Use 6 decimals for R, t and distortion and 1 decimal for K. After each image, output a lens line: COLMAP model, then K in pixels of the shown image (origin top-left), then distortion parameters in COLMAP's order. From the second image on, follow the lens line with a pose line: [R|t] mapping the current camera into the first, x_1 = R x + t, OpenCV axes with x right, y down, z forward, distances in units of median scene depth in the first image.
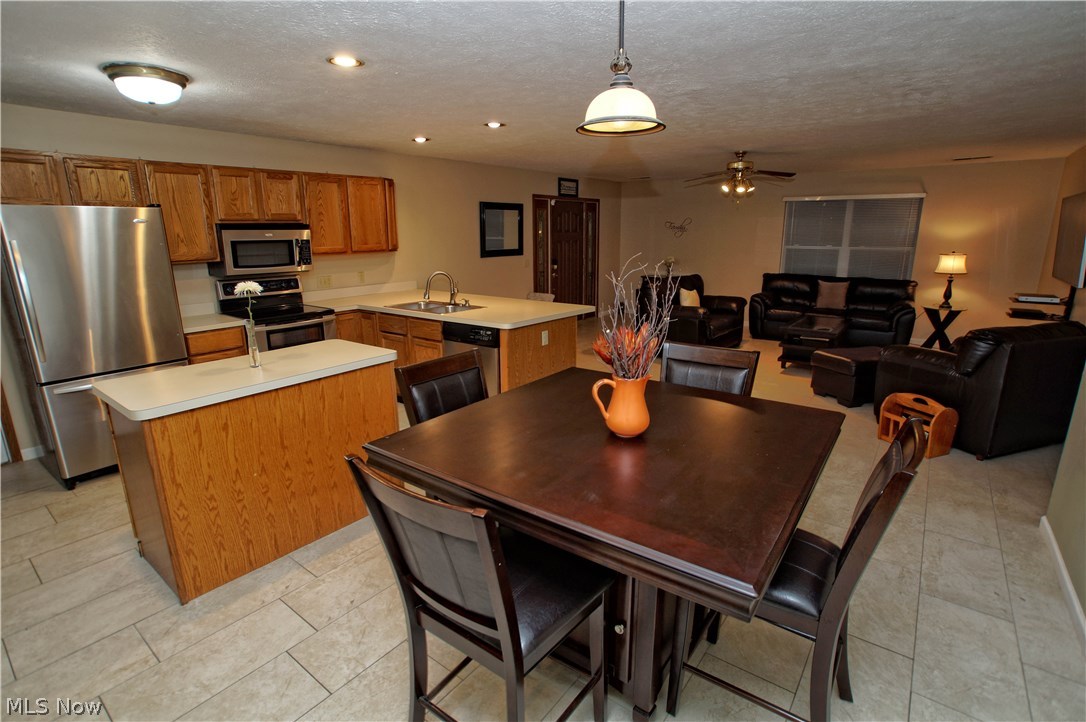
lens RADIAL K [[528.3, 0, 543.0], [0, 528.3, 361.0], [0, 0, 1]] dist [-0.004907, 0.012986]
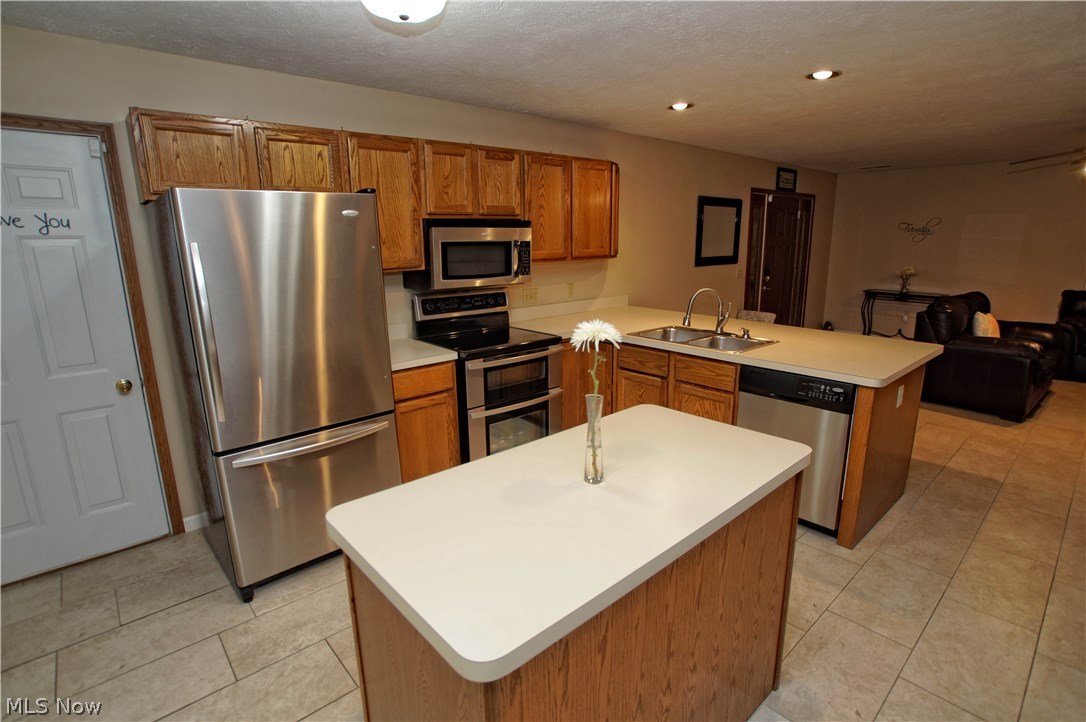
lens RADIAL K [[528.1, 0, 549.1], [0, 528.1, 358.0], [0, 0, 1]] dist [0.001481, 0.000084]
pose [[0.981727, 0.040267, -0.185986, -0.276857], [-0.043864, 0.998921, -0.015265, -0.057277], [0.185170, 0.023144, 0.982434, 0.287208]]
